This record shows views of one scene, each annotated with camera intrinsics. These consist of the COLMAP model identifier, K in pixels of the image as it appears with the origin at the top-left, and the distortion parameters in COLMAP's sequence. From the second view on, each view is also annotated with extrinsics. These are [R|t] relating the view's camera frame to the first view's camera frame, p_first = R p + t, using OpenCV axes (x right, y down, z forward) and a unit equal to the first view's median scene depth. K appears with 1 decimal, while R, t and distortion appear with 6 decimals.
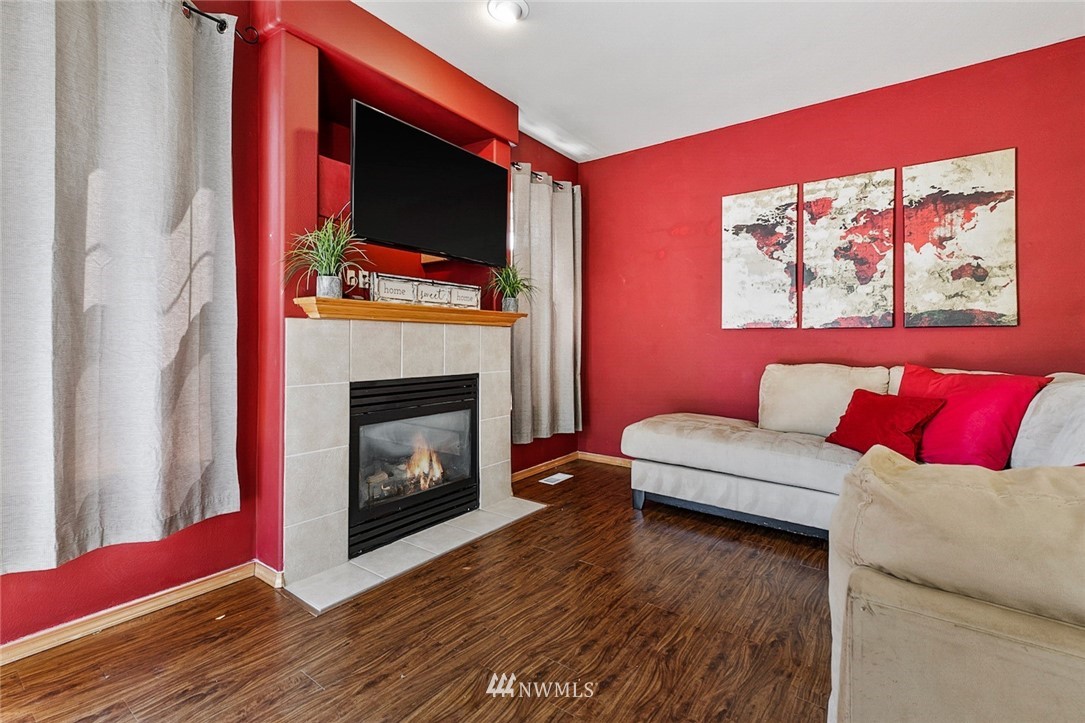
lens RADIAL K [[478.5, 0, 544.7], [0, 478.5, 339.1], [0, 0, 1]] dist [0.007780, -0.003440]
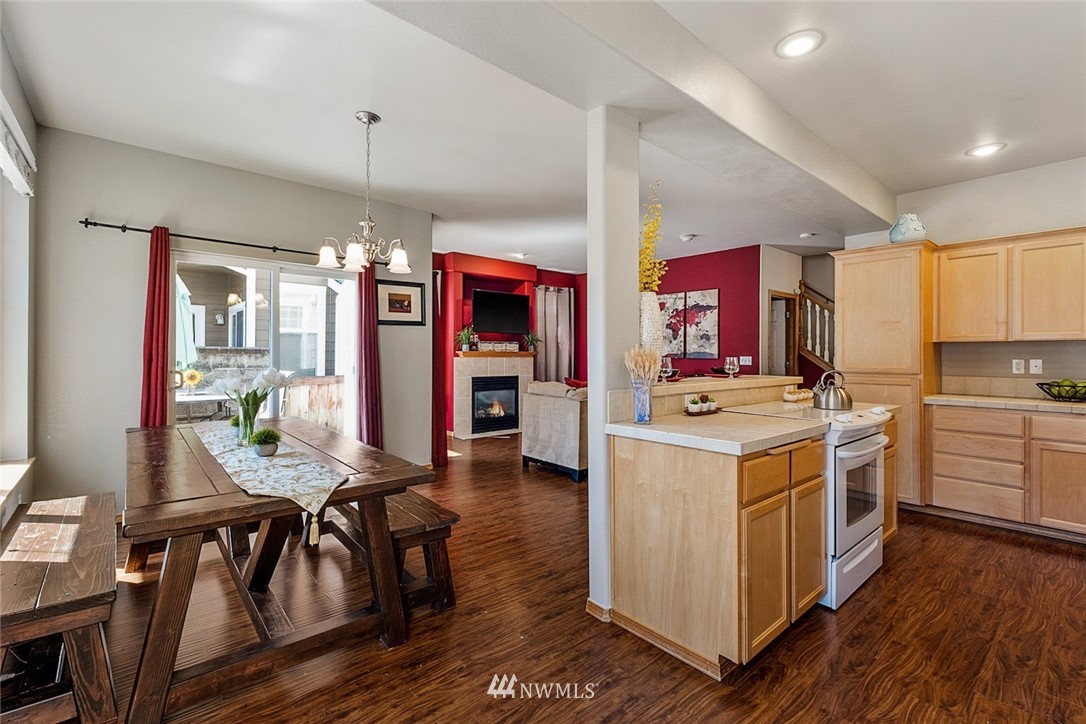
lens RADIAL K [[478.9, 0, 542.6], [0, 478.9, 354.0], [0, 0, 1]] dist [0.007780, -0.003440]
pose [[0.975479, 0.000716, -0.220091, 0.589739], [0.000381, 0.999988, 0.004940, -0.061512], [0.220091, -0.004903, 0.975467, -1.569715]]
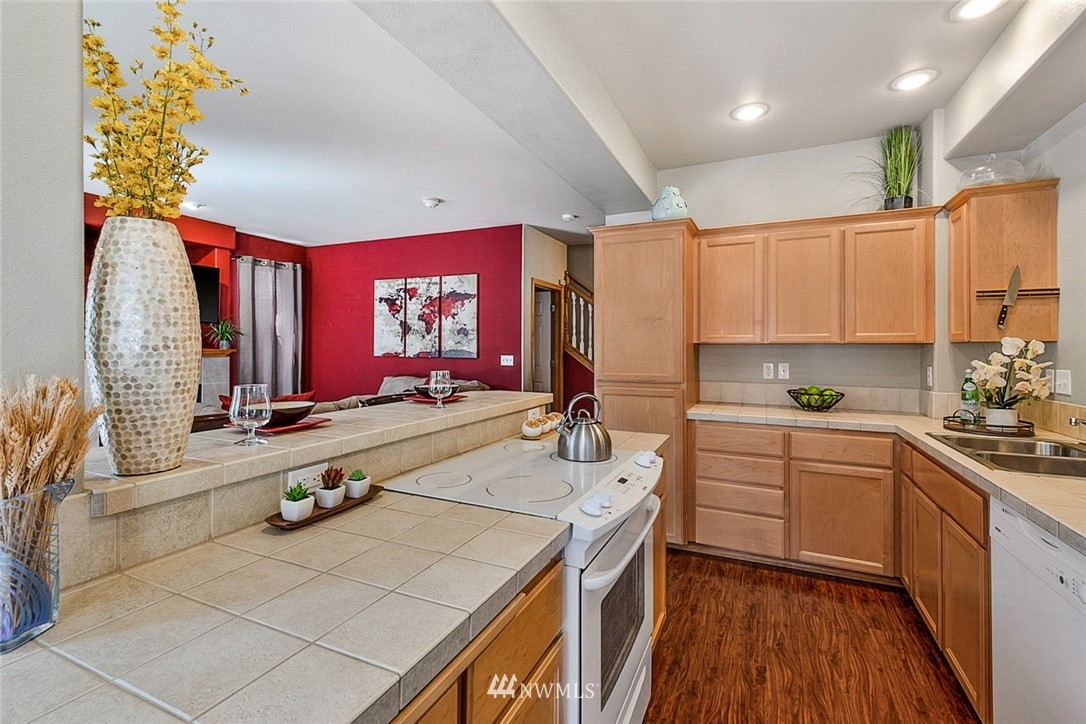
lens RADIAL K [[478.9, 0, 547.1], [0, 478.9, 346.8], [0, 0, 1]] dist [0.007780, -0.003440]
pose [[0.977671, 0.000251, 0.210140, 0.781968], [-0.001808, 0.999972, 0.007218, -0.086955], [-0.210132, -0.007437, 0.977645, -1.052962]]
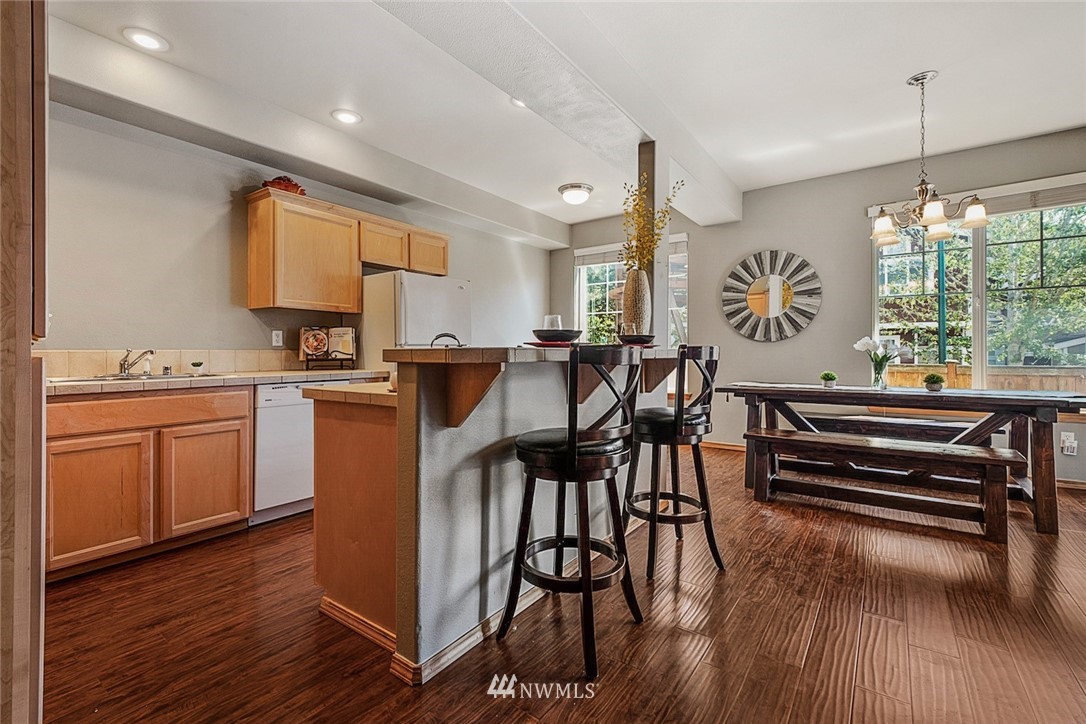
lens RADIAL K [[478.9, 0, 542.6], [0, 478.9, 350.3], [0, 0, 1]] dist [0.007780, -0.003440]
pose [[-0.999916, -0.002077, -0.012790, 0.799922], [-0.001959, 0.999956, -0.009217, 0.016033], [0.012809, -0.009191, -0.999876, 0.369858]]
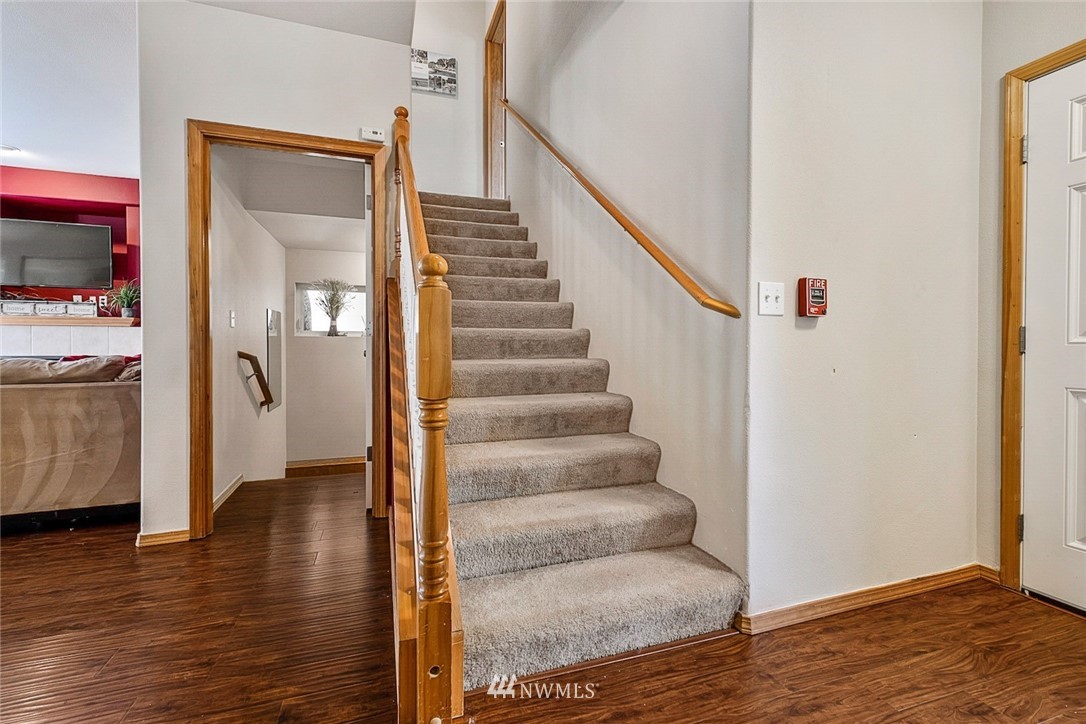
lens RADIAL K [[478.9, 0, 549.0], [0, 478.9, 355.9], [0, 0, 1]] dist [0.007780, -0.003440]
pose [[0.825689, 0.004909, -0.564104, 2.152527], [0.006465, 0.999814, 0.018163, 0.055454], [0.564088, -0.018644, 0.825504, 0.533792]]
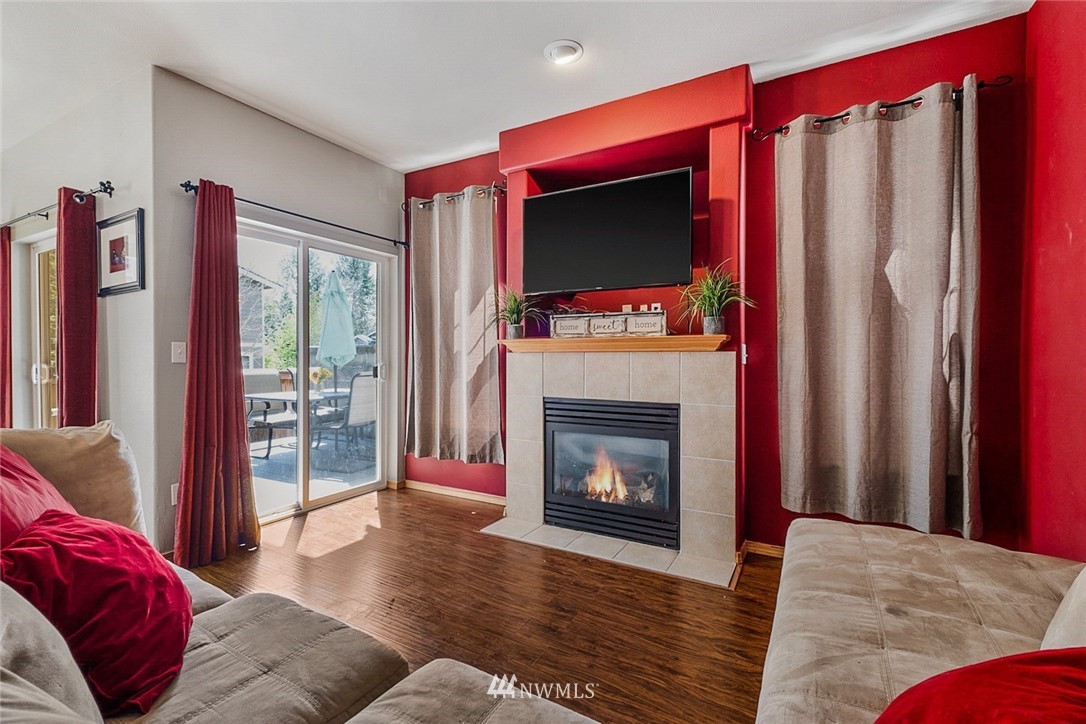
lens RADIAL K [[478.9, 0, 543.2], [0, 478.9, 366.2], [0, 0, 1]] dist [0.007780, -0.003440]
pose [[0.123238, 0.014516, -0.992271, 0.789813], [0.007337, 0.999852, 0.015538, -0.017688], [0.992350, -0.009195, 0.123113, 0.675010]]
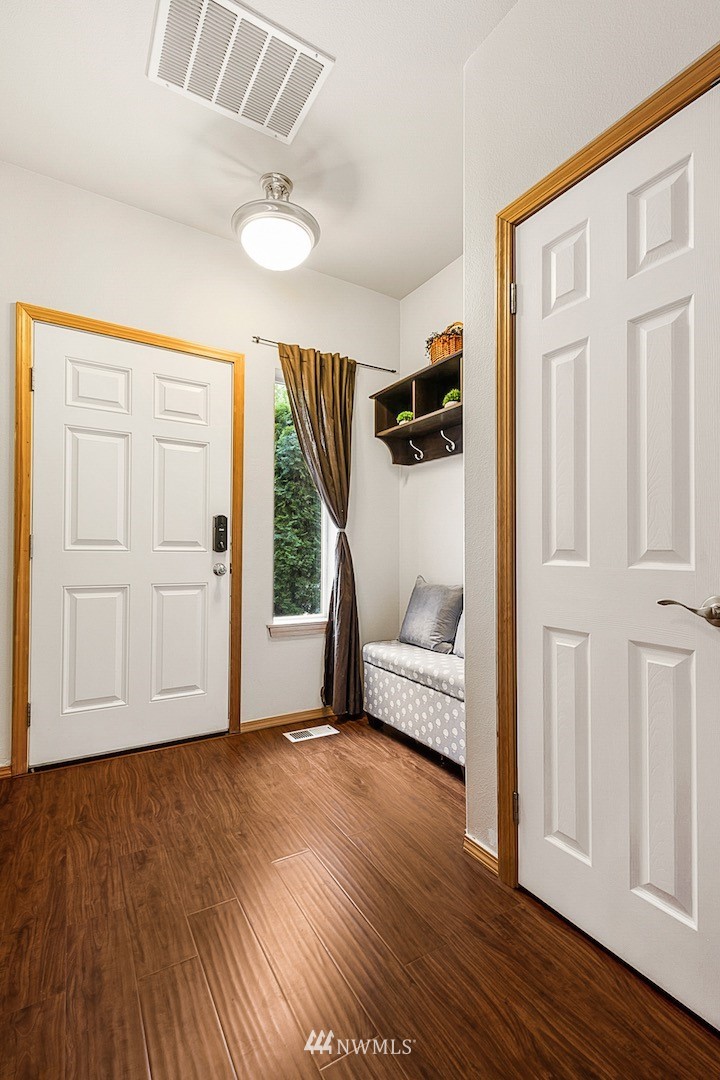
lens RADIAL K [[476.3, 0, 355.1], [0, 476.3, 547.0], [0, 0, 1]] dist [0.007780, -0.003440]
pose [[0.379910, 0.009128, 0.924978, 1.868214], [-0.010771, 0.999927, -0.005444, 0.049455], [-0.924961, -0.007895, 0.379981, 0.679416]]
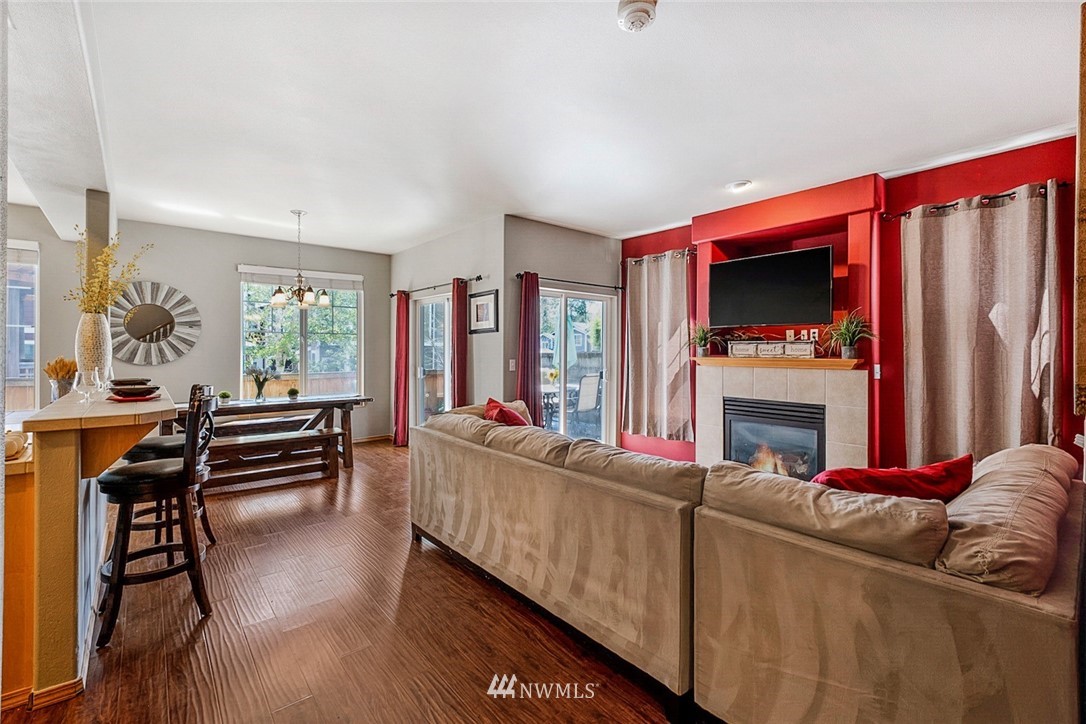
lens RADIAL K [[478.9, 0, 536.7], [0, 478.9, 351.8], [0, 0, 1]] dist [0.007780, -0.003440]
pose [[-0.240040, -0.004785, -0.970751, 1.431206], [0.000536, 0.999987, -0.005062, -0.073968], [0.970763, -0.001735, -0.240035, 0.586907]]
